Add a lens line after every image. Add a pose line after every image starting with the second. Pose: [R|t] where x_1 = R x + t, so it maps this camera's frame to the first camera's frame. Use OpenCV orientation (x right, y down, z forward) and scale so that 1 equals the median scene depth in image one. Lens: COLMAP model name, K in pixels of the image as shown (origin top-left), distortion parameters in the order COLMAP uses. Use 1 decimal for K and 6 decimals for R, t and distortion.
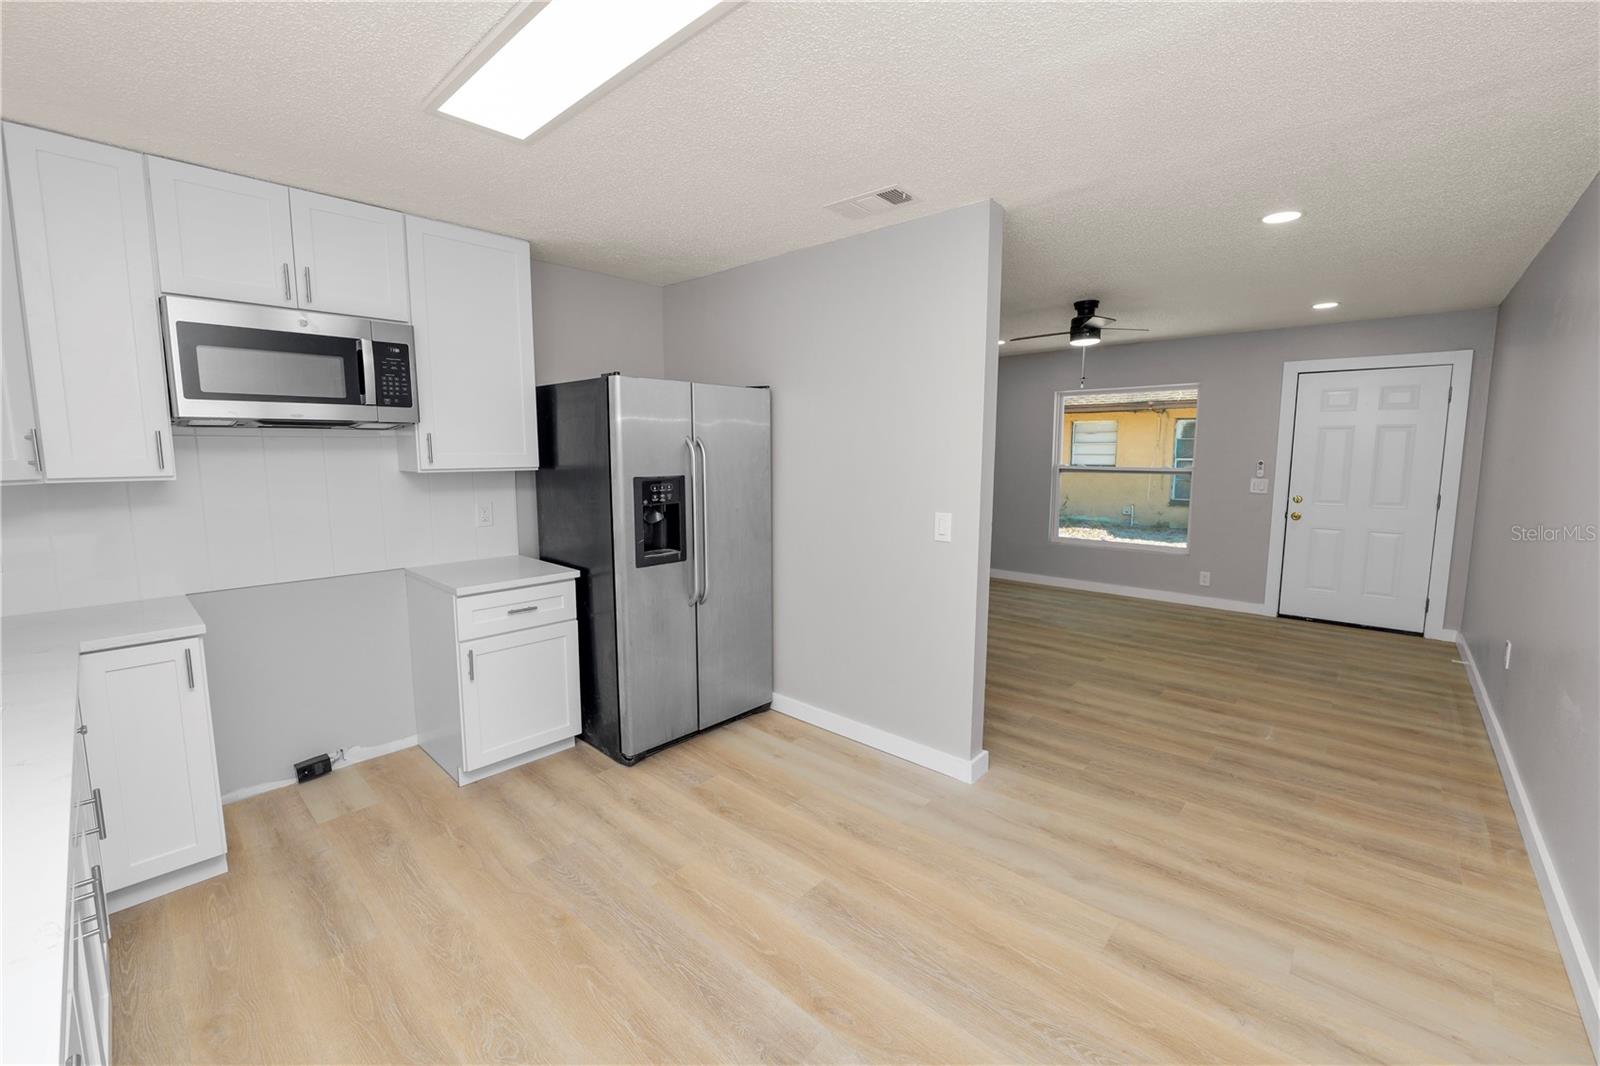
lens RADIAL K [[647.2, 0, 797.1], [0, 647.2, 526.1], [0, 0, 1]] dist [-0.014269, 0.000925]
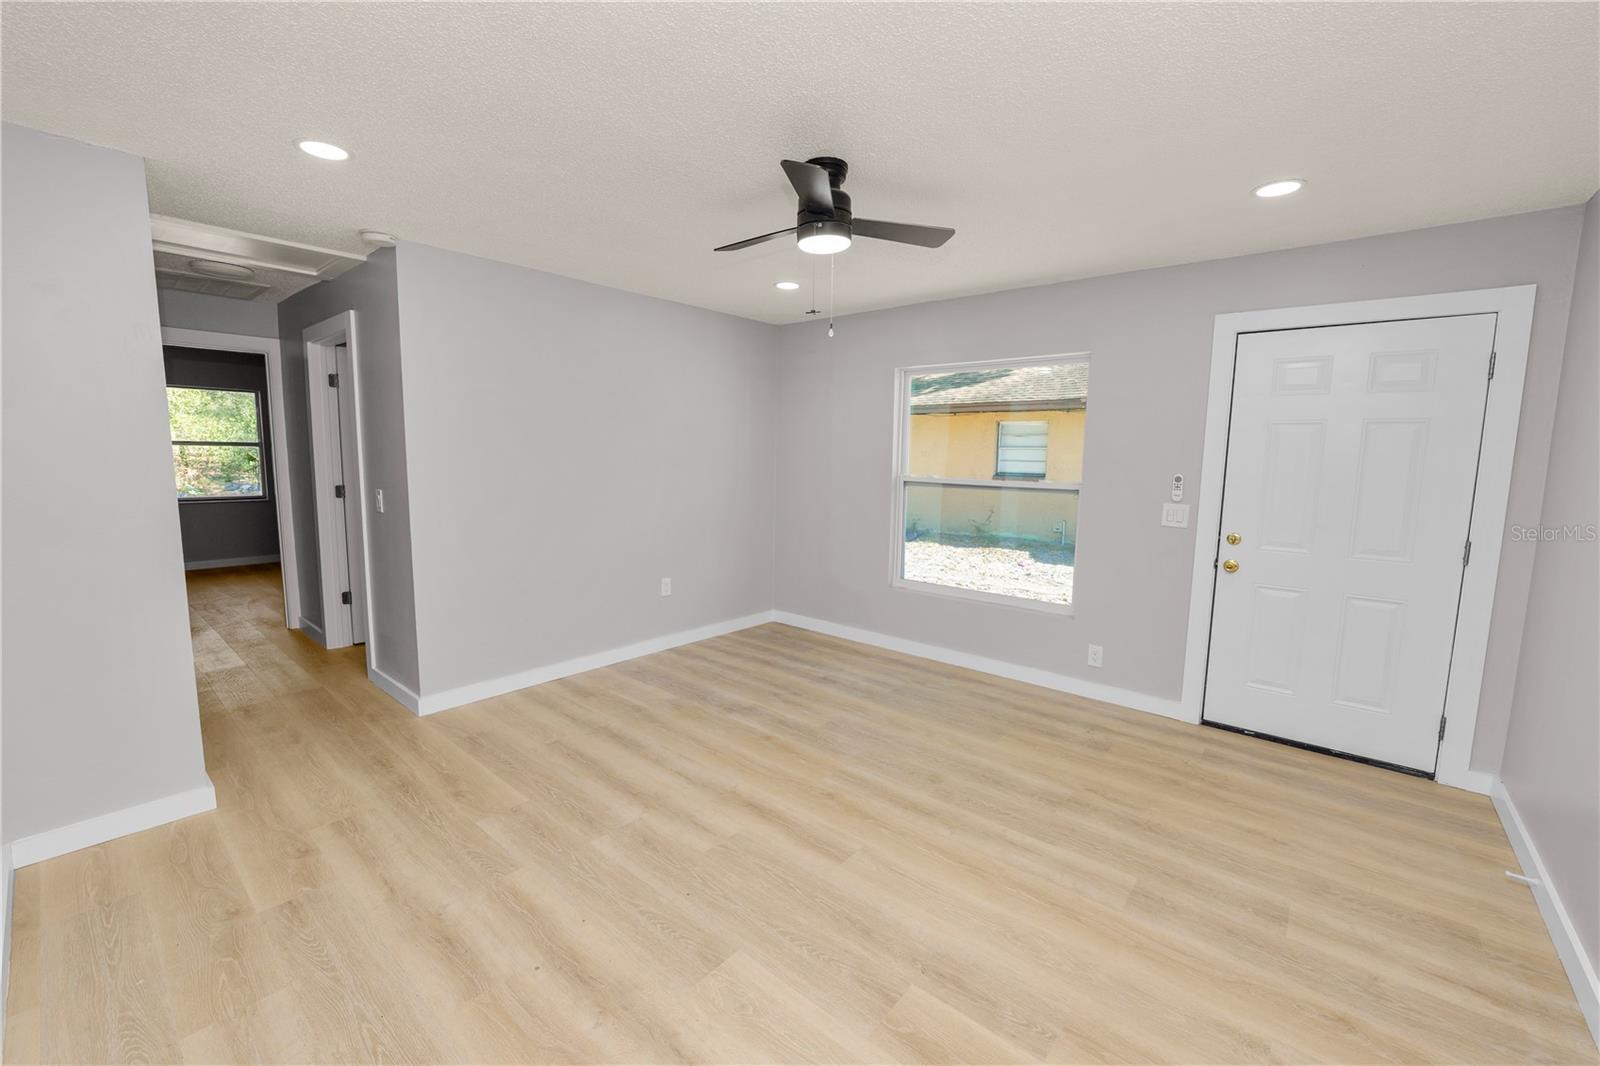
lens RADIAL K [[647.2, 0, 792.9], [0, 647.2, 531.0], [0, 0, 1]] dist [-0.014269, 0.000925]
pose [[0.999423, 0.011600, 0.031921, 0.337600], [-0.011754, 0.999920, 0.004639, -0.047059], [-0.031864, -0.005012, 0.999480, 0.397272]]
